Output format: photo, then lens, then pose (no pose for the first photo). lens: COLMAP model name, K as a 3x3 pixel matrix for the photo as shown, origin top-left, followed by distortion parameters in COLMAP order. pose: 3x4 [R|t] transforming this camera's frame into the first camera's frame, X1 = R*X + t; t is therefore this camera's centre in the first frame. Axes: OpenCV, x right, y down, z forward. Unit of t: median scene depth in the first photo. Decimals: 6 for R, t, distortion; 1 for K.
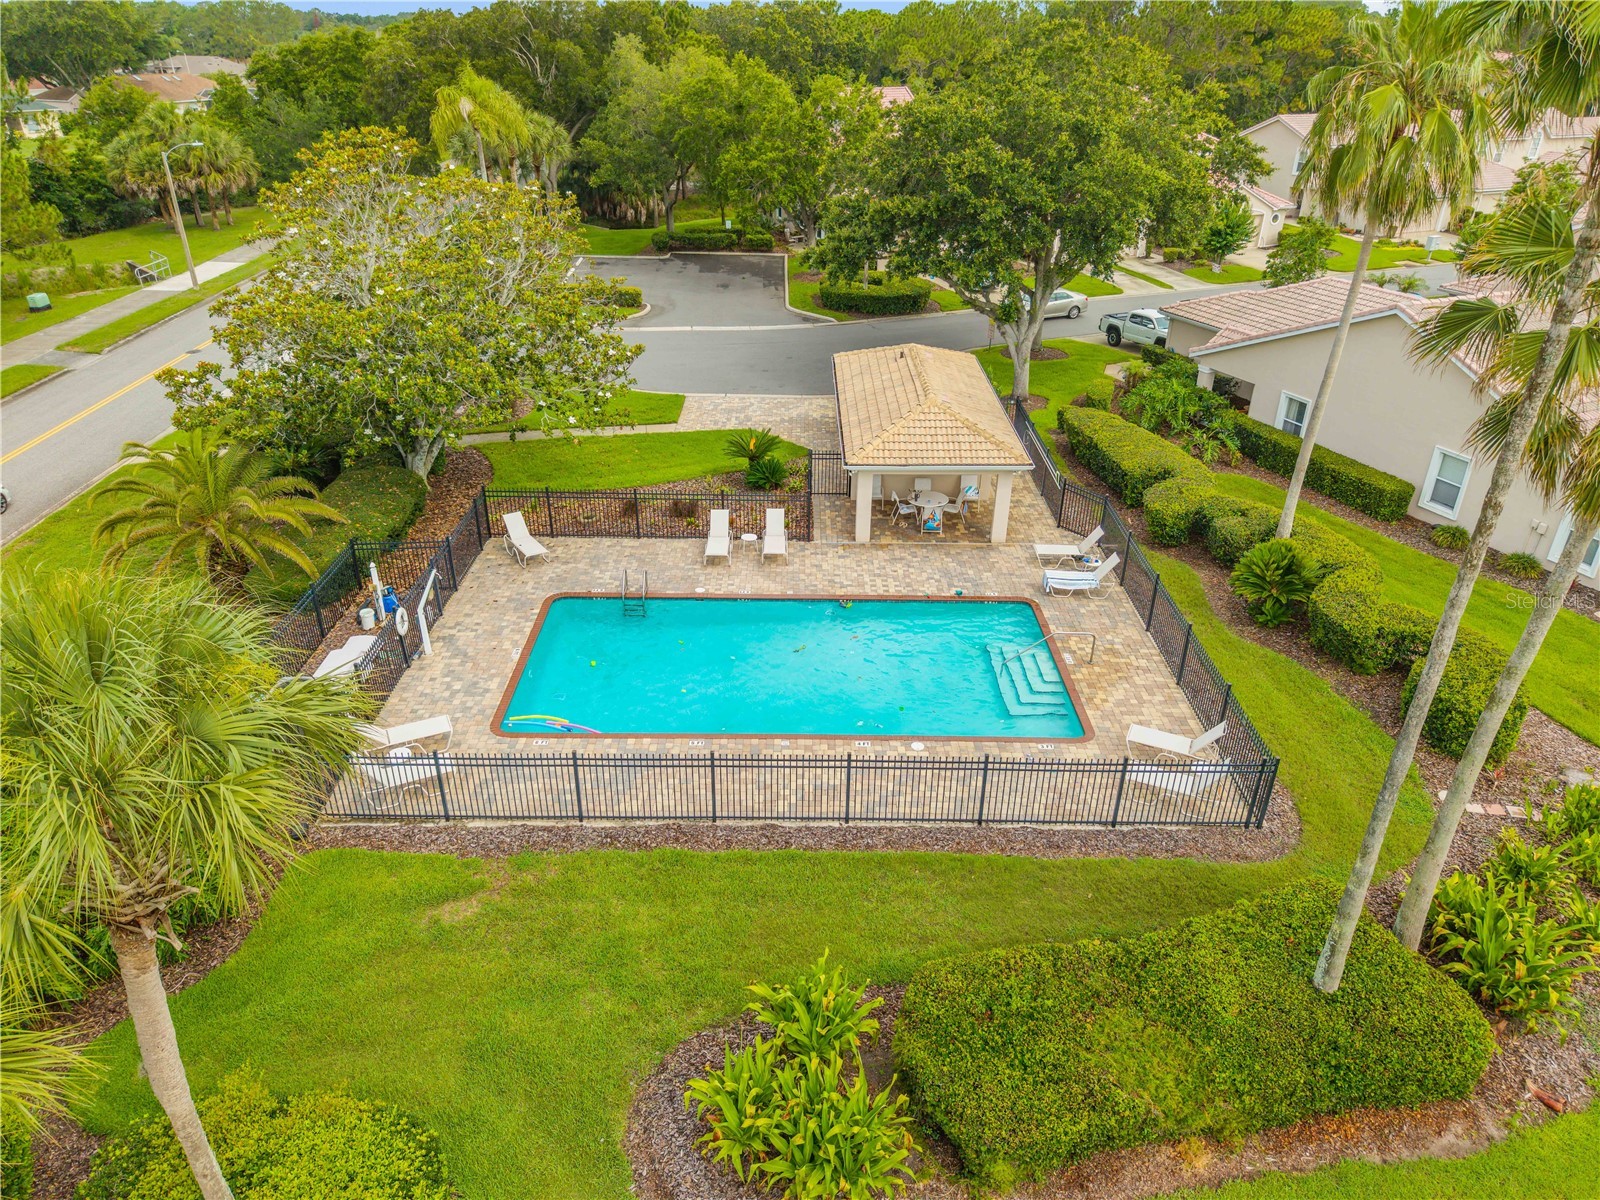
lens RADIAL K [[1084.0, 0, 800.0], [0, 1084.0, 600.0], [0, 0, 1]] dist [-0.006996, -0.003585]
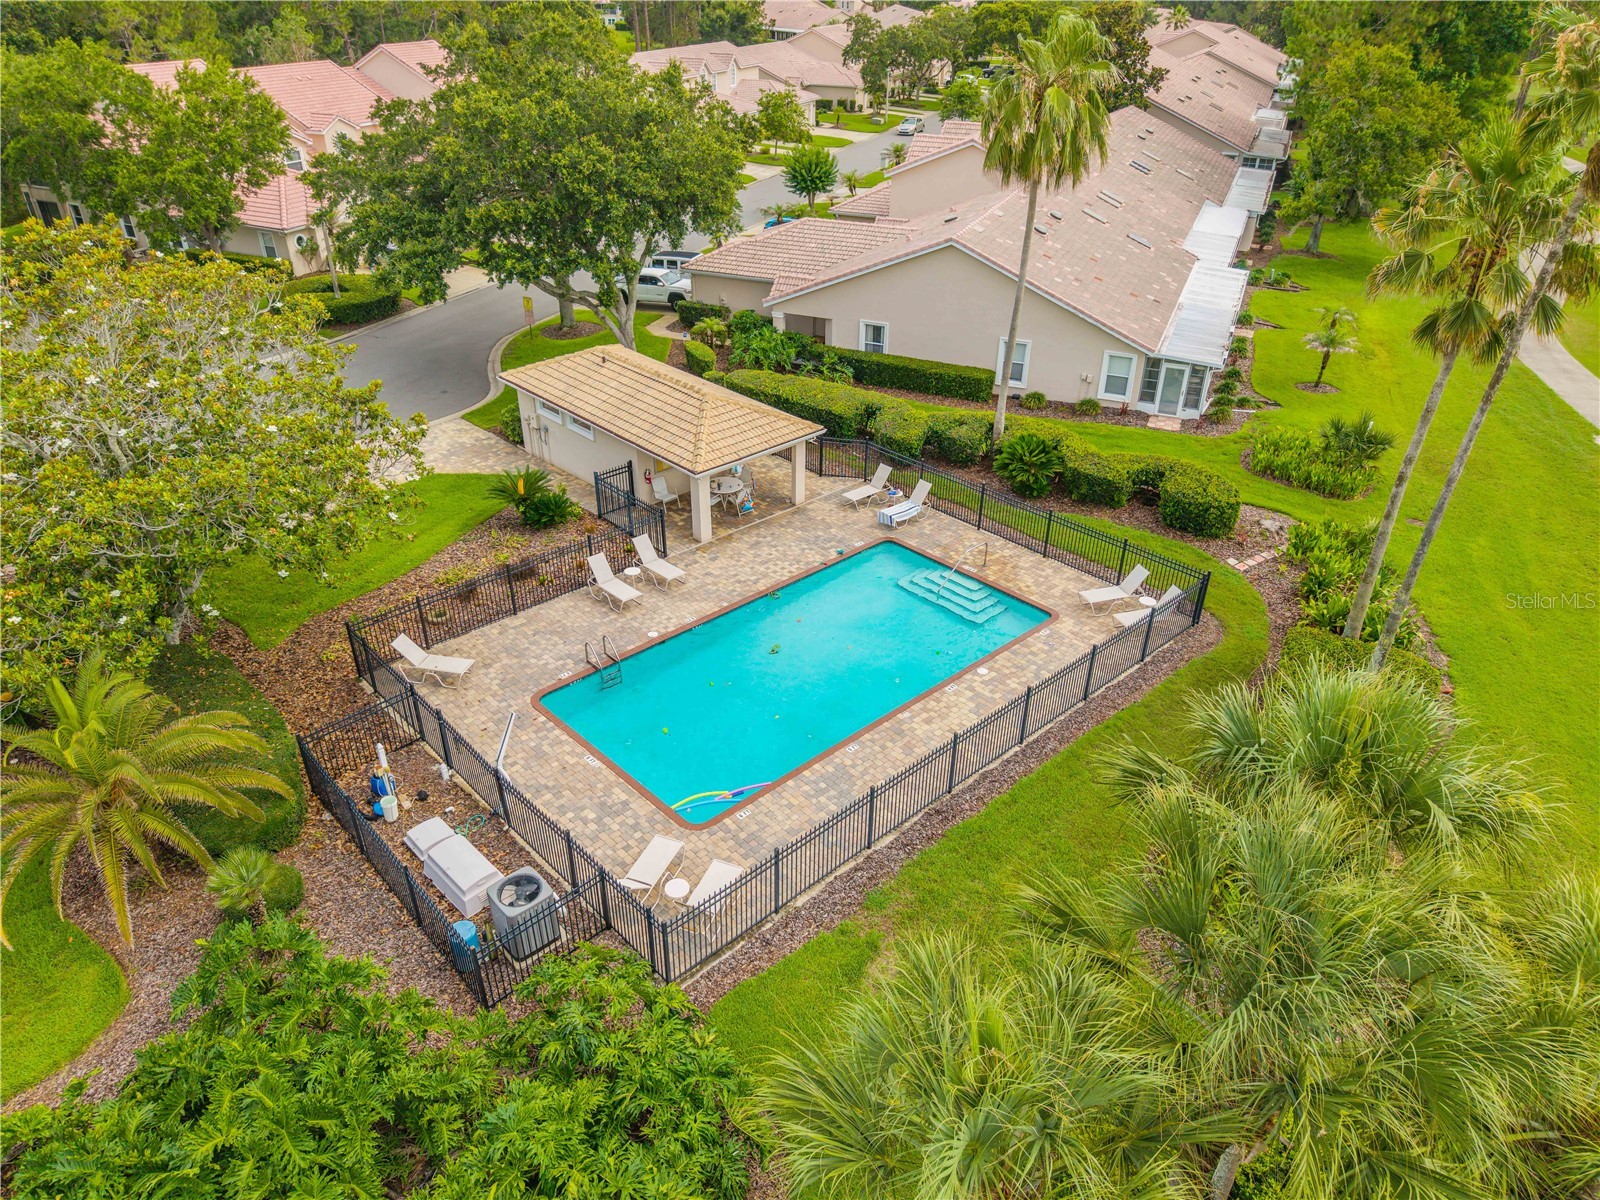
lens RADIAL K [[1084.0, 0, 800.0], [0, 1084.0, 600.0], [0, 0, 1]] dist [-0.006996, -0.003585]
pose [[0.727721, -0.351698, 0.588838, -0.559973], [0.317449, 0.933743, 0.165378, -0.157896], [-0.607987, 0.066577, 0.791151, 0.125751]]
